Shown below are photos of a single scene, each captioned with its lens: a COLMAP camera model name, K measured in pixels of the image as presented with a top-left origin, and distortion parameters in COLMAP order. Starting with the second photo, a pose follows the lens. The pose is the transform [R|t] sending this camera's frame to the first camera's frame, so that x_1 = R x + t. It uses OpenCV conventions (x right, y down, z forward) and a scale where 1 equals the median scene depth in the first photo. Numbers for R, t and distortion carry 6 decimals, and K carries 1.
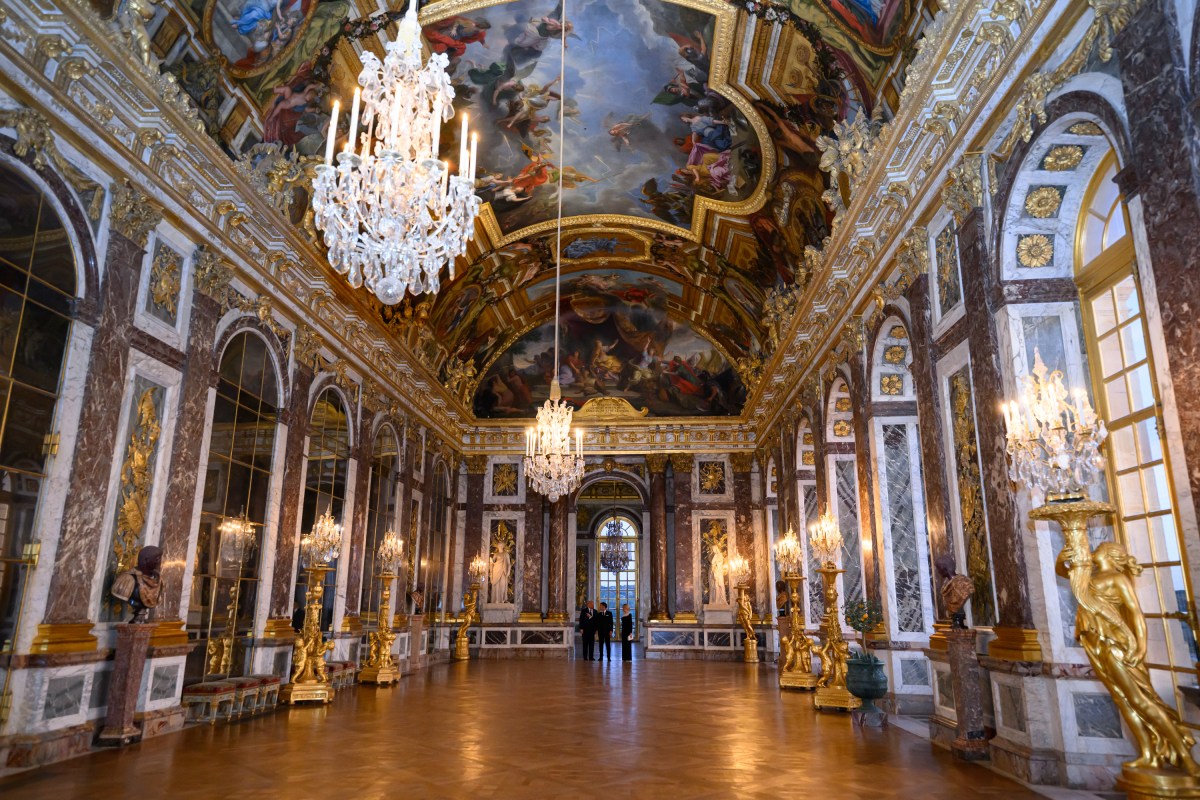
lens RADIAL K [[788.9, 0, 595.1], [0, 788.9, 406.0], [0, 0, 1]] dist [0.019566, 0.002678]
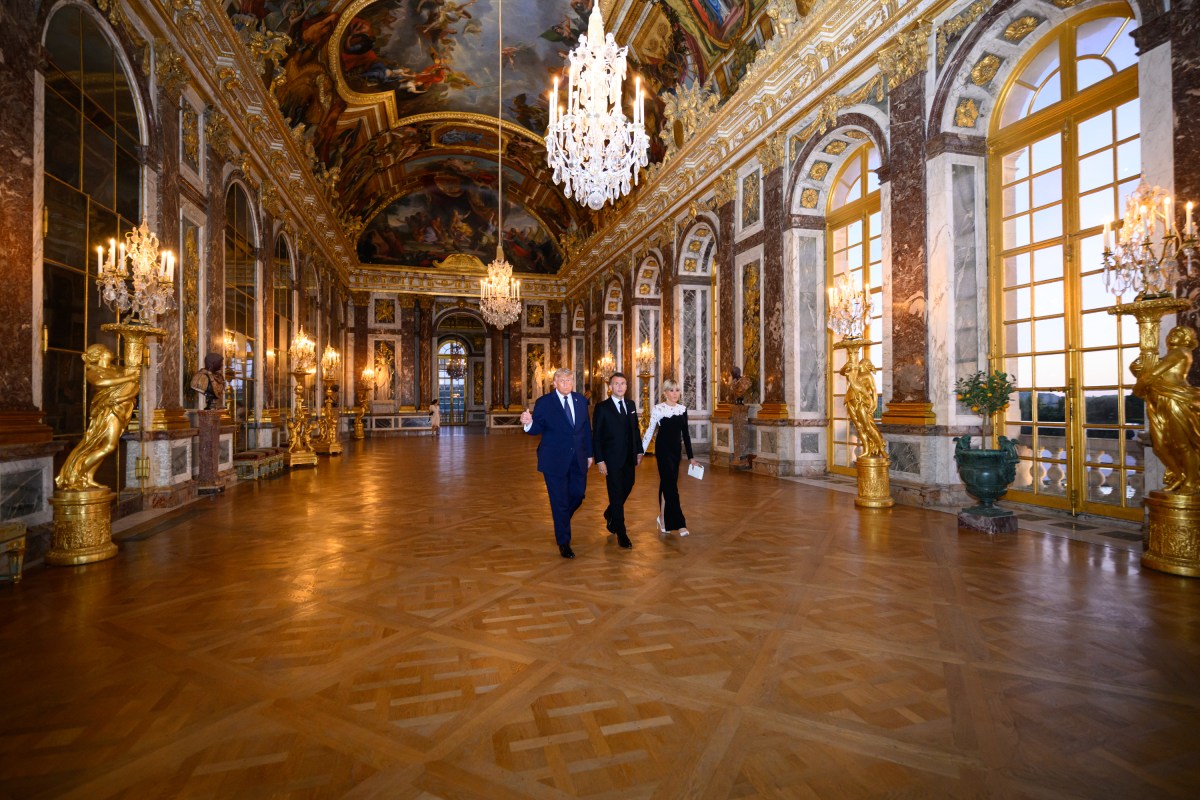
lens RADIAL K [[557.1, 0, 599.7], [0, 557.1, 396.6], [0, 0, 1]] dist [-0.010713, 0.000158]
pose [[0.937348, -0.007789, 0.348308, -0.197281], [-0.073769, 0.972645, 0.220272, -0.001621], [-0.340496, -0.232166, 0.911132, -0.047829]]
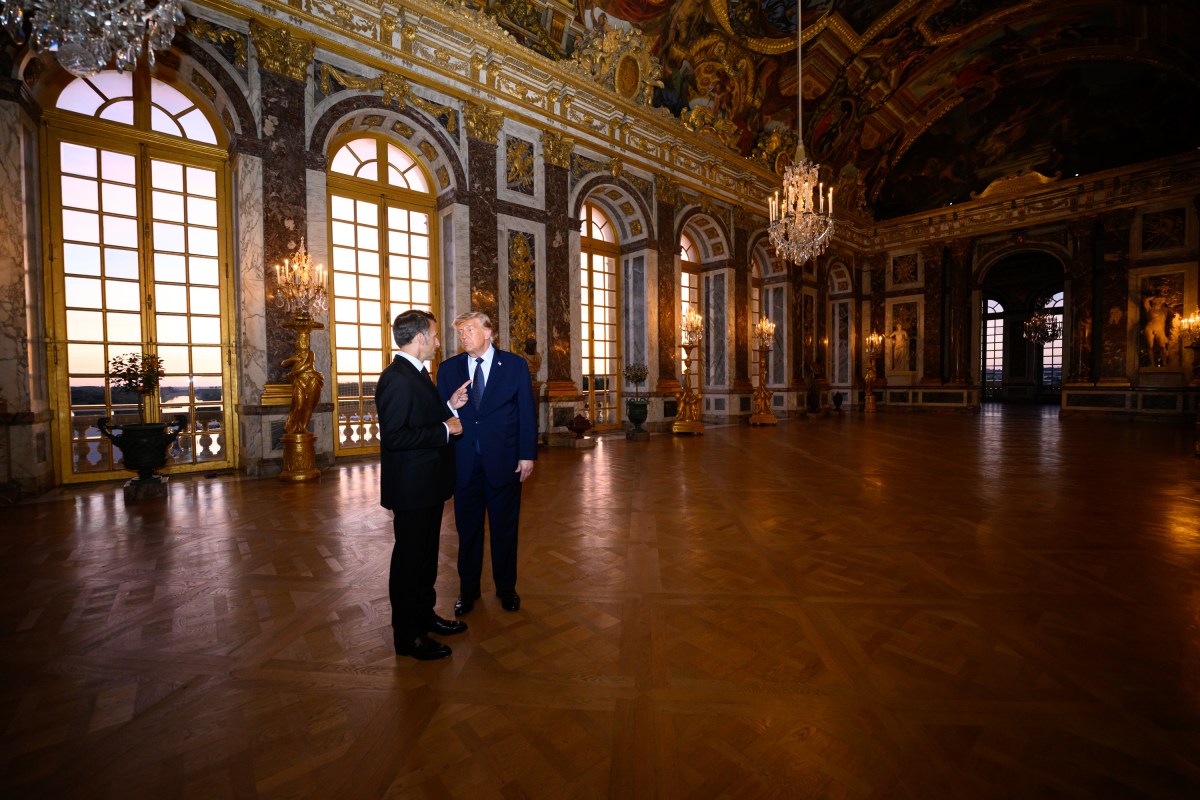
lens RADIAL K [[492.9, 0, 598.9], [0, 492.9, 394.3], [0, 0, 1]] dist [-0.016523, -0.000008]
pose [[0.696136, 0.009757, -0.717844, 0.184000], [0.187695, 0.962655, 0.195103, 0.086018], [0.692940, -0.270554, 0.668307, 0.276492]]
